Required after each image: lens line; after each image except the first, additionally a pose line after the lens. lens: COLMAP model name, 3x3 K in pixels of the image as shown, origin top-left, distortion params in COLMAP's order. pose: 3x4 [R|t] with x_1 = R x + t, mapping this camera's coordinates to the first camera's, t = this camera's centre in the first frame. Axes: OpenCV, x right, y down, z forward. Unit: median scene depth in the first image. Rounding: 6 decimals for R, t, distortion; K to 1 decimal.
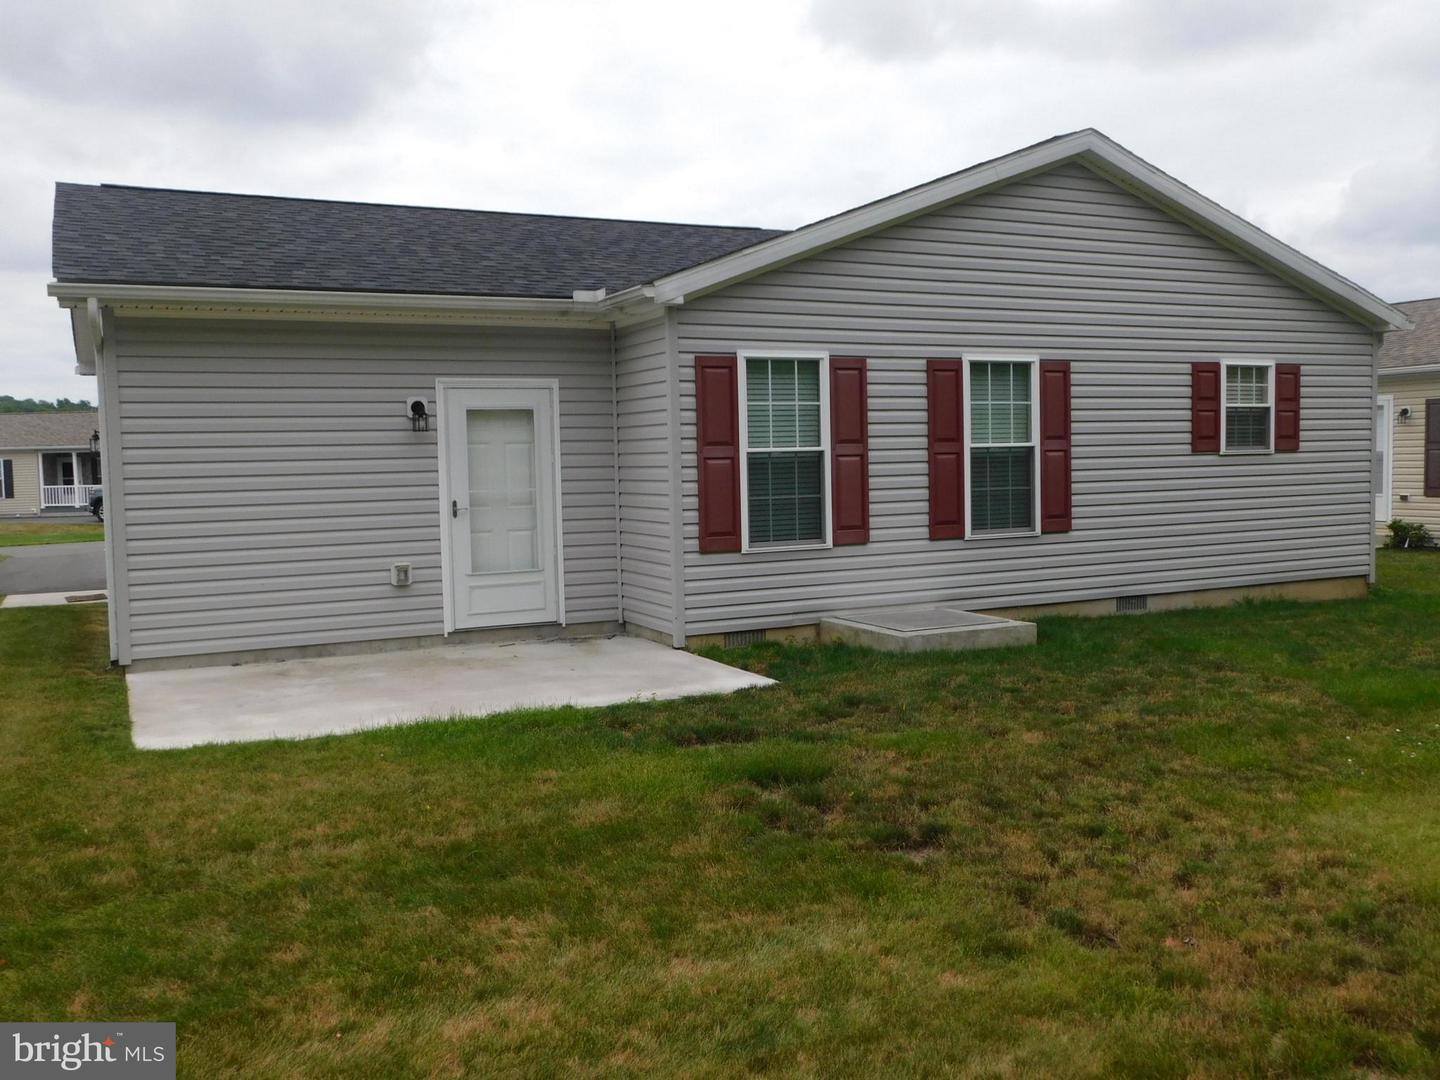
lens RADIAL K [[1278.2, 0, 717.6], [0, 1278.2, 548.6], [0, 0, 1]] dist [0.013225, -0.002871]
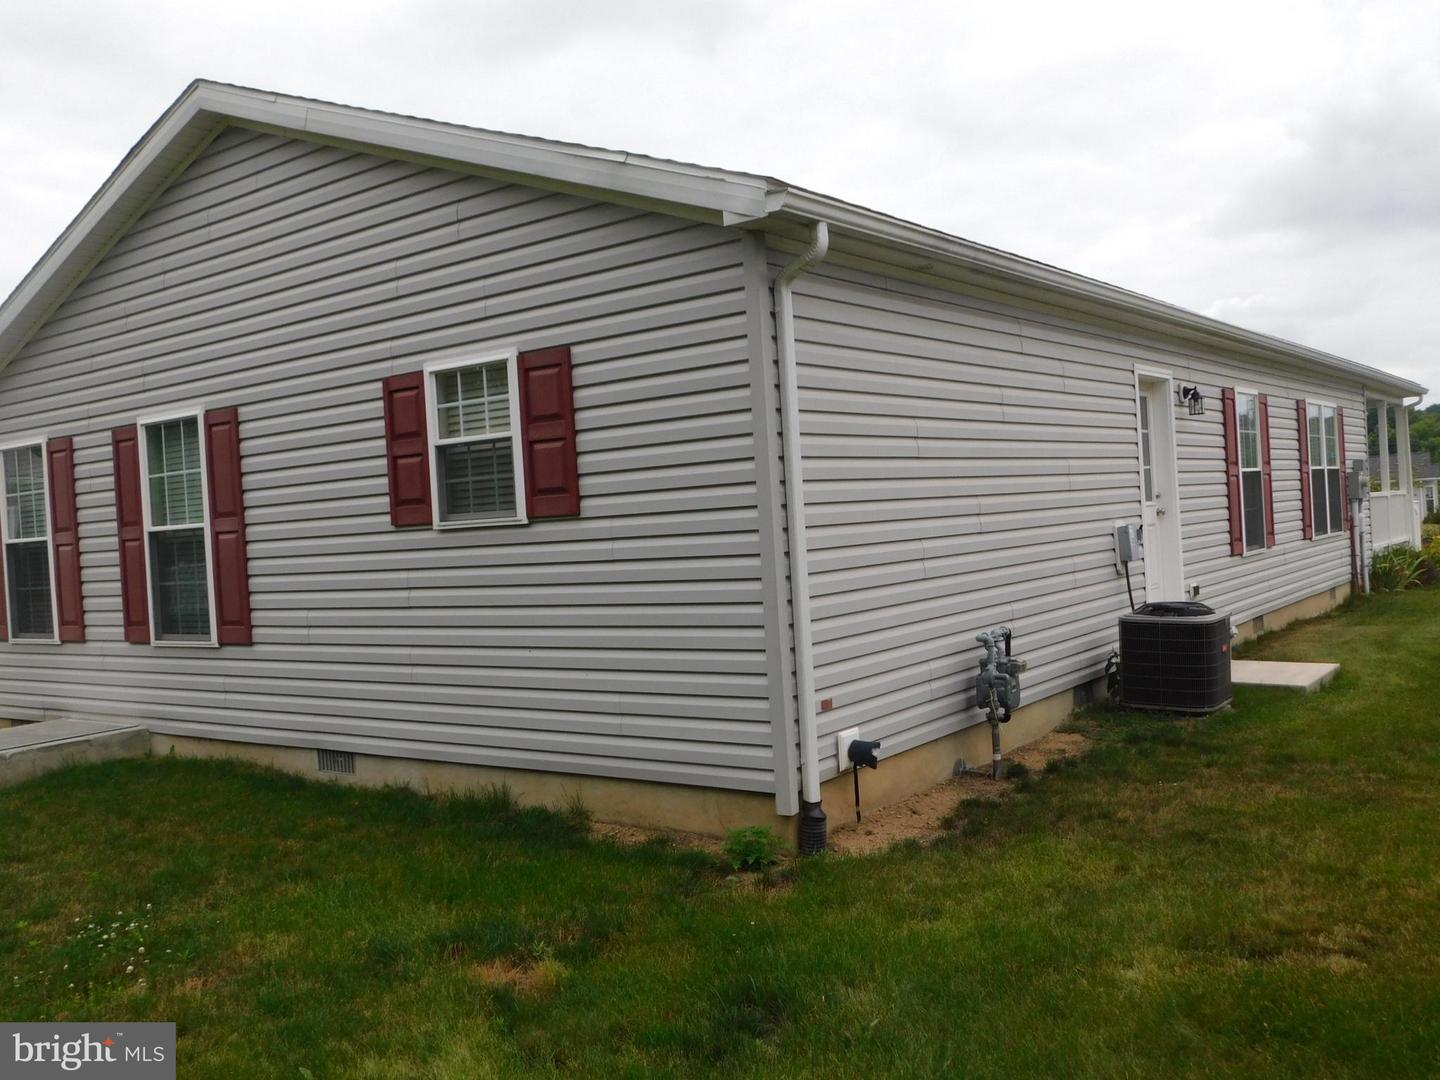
lens RADIAL K [[1278.2, 0, 718.5], [0, 1278.2, 531.3], [0, 0, 1]] dist [0.013225, -0.002871]
pose [[0.434992, 0.003310, -0.900428, 0.981116], [-0.011667, 0.999930, -0.001961, -0.074531], [0.900359, 0.011358, 0.435000, 0.882815]]
